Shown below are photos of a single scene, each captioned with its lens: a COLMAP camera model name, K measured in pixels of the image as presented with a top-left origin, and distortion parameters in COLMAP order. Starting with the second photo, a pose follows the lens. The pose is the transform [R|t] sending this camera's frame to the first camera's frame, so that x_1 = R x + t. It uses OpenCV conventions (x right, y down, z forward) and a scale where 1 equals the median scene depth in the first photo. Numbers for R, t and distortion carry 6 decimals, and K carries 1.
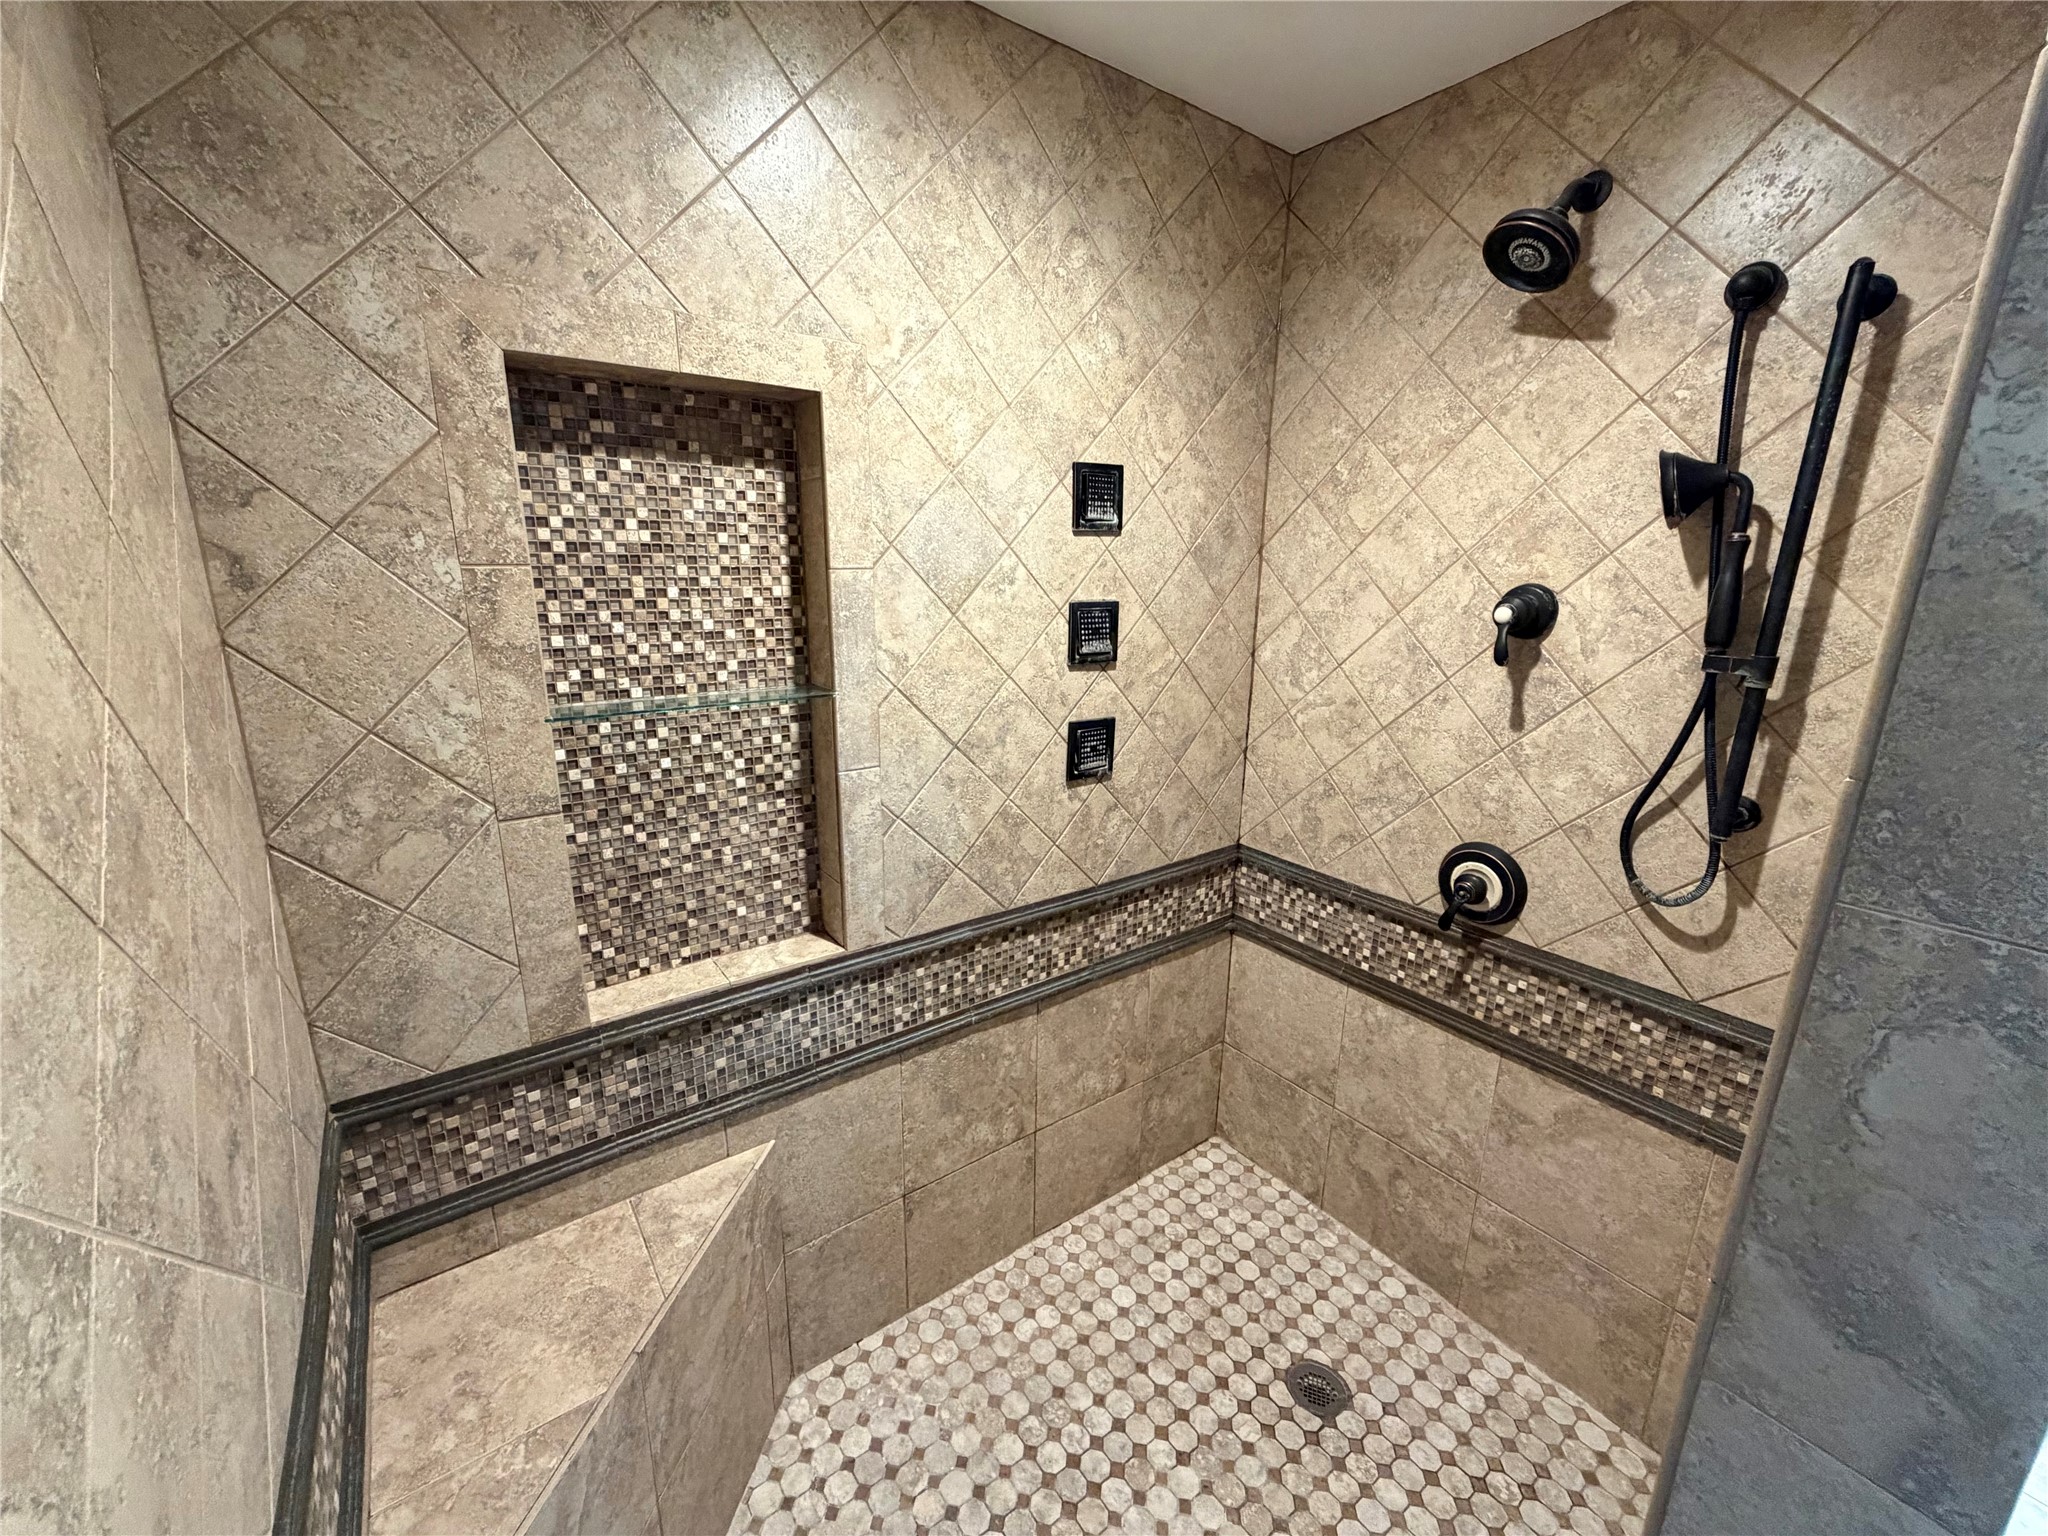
lens RADIAL K [[813.0, 0, 1017.2], [0, 813.0, 770.7], [0, 0, 1]] dist [-0.003725, -0.000435]
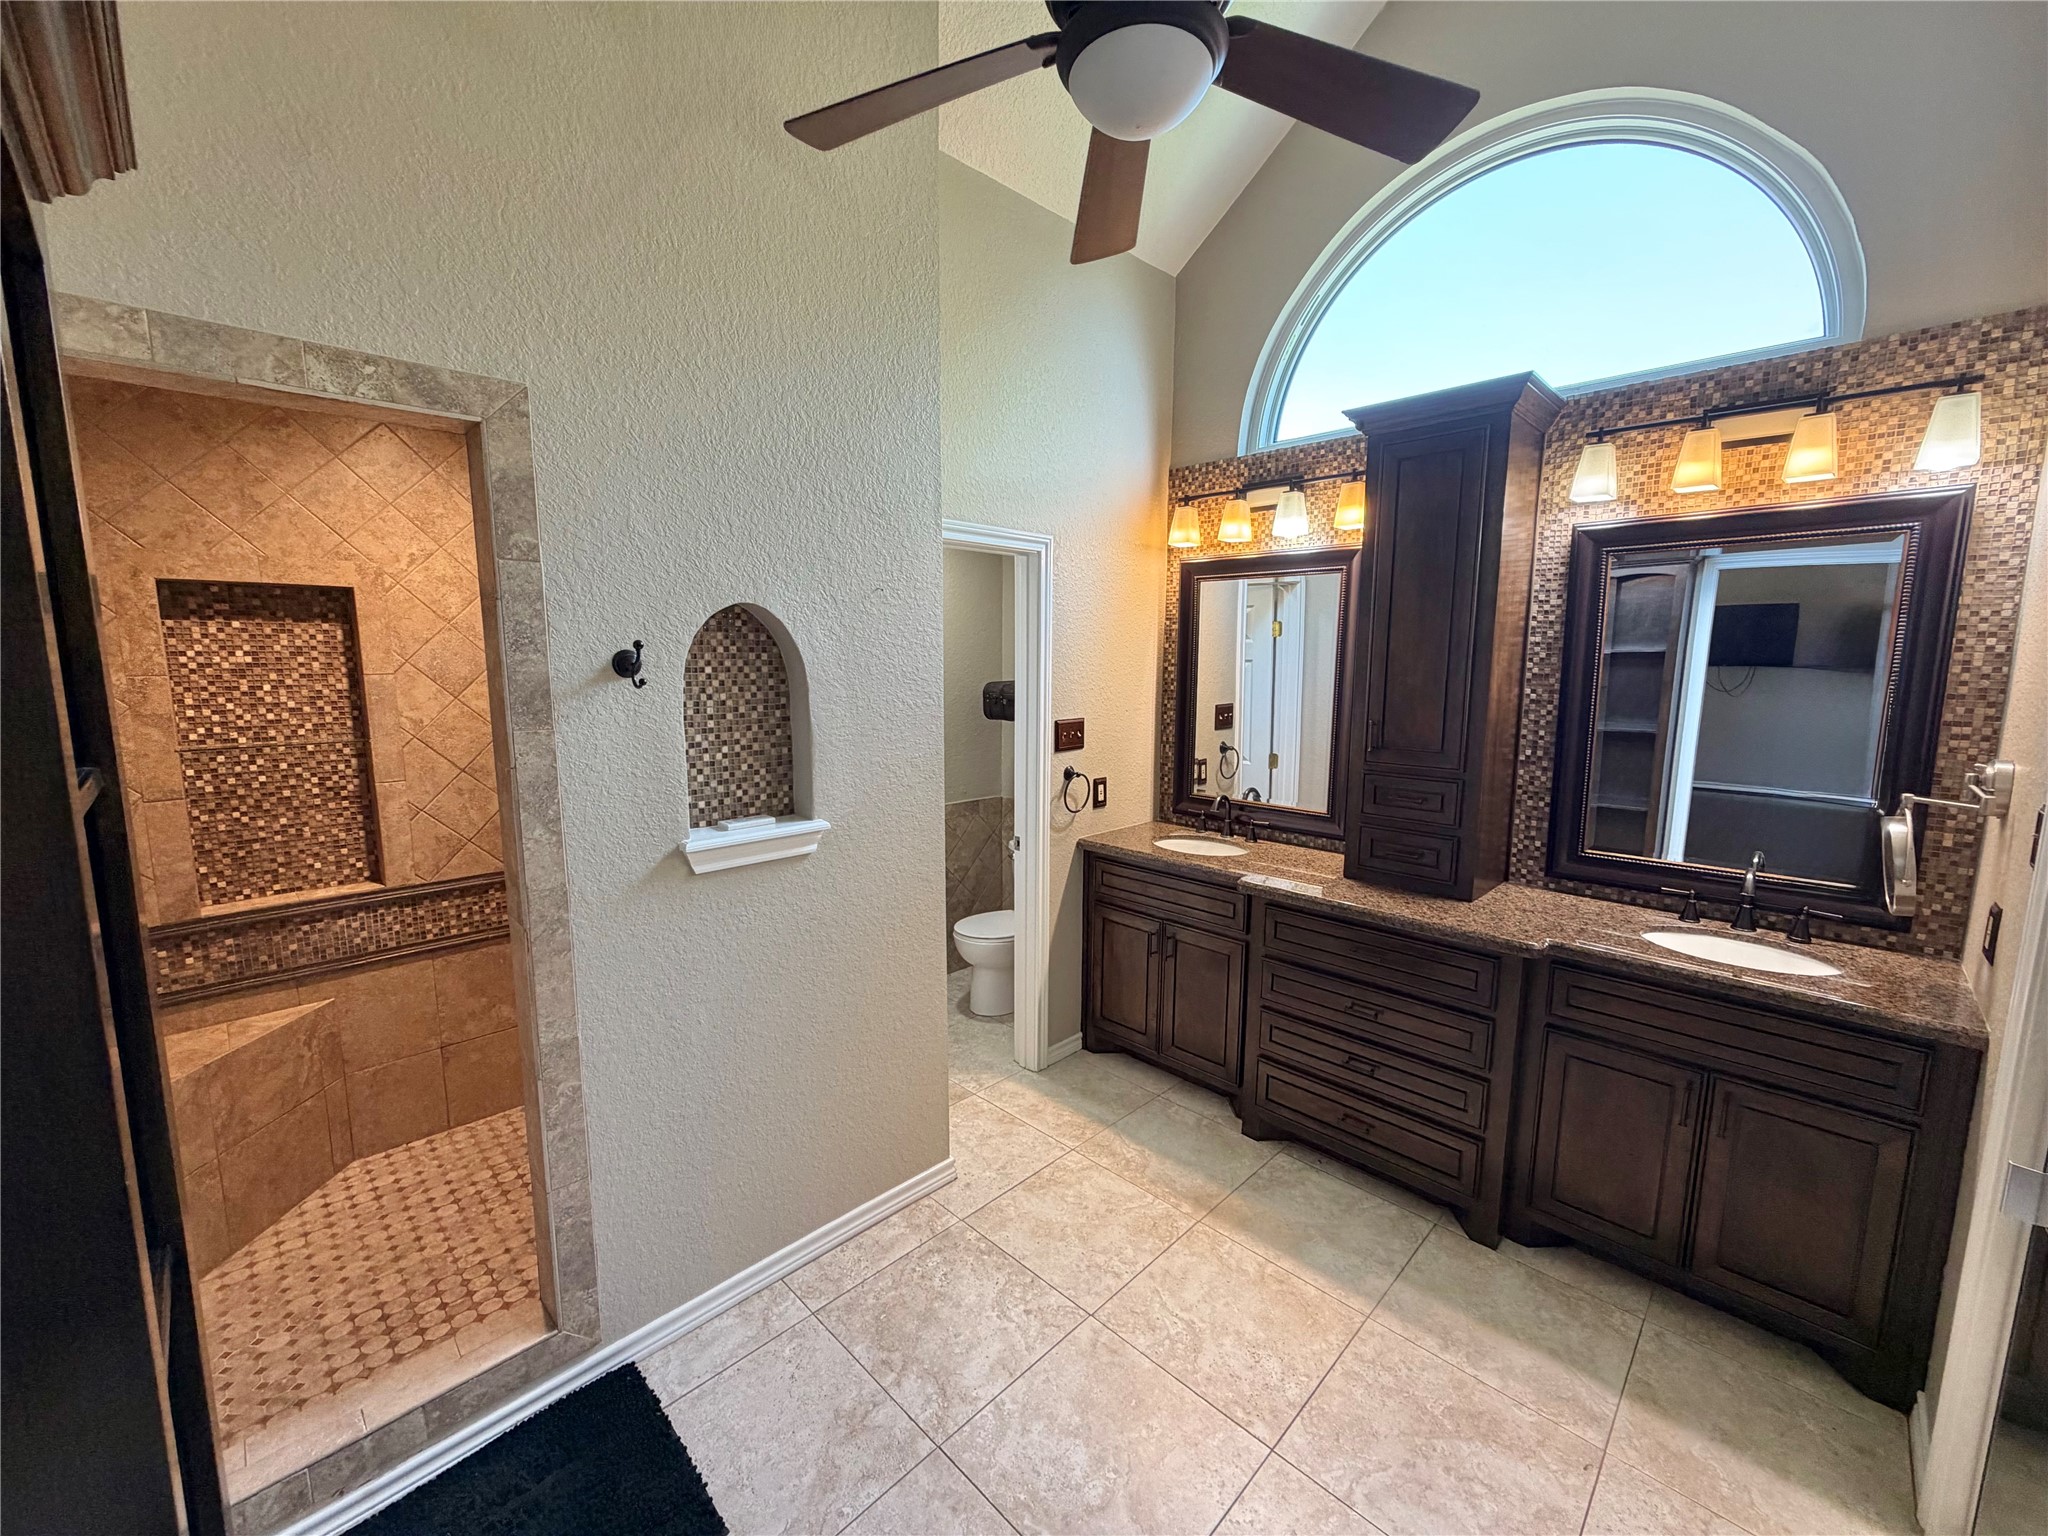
lens RADIAL K [[813.0, 0, 1024.2], [0, 813.0, 769.8], [0, 0, 1]] dist [-0.003725, -0.000435]
pose [[0.986329, -0.028275, 0.162345, 0.981950], [0.045627, 0.993512, -0.104174, 0.242529], [-0.158346, 0.110157, 0.981220, -1.087716]]
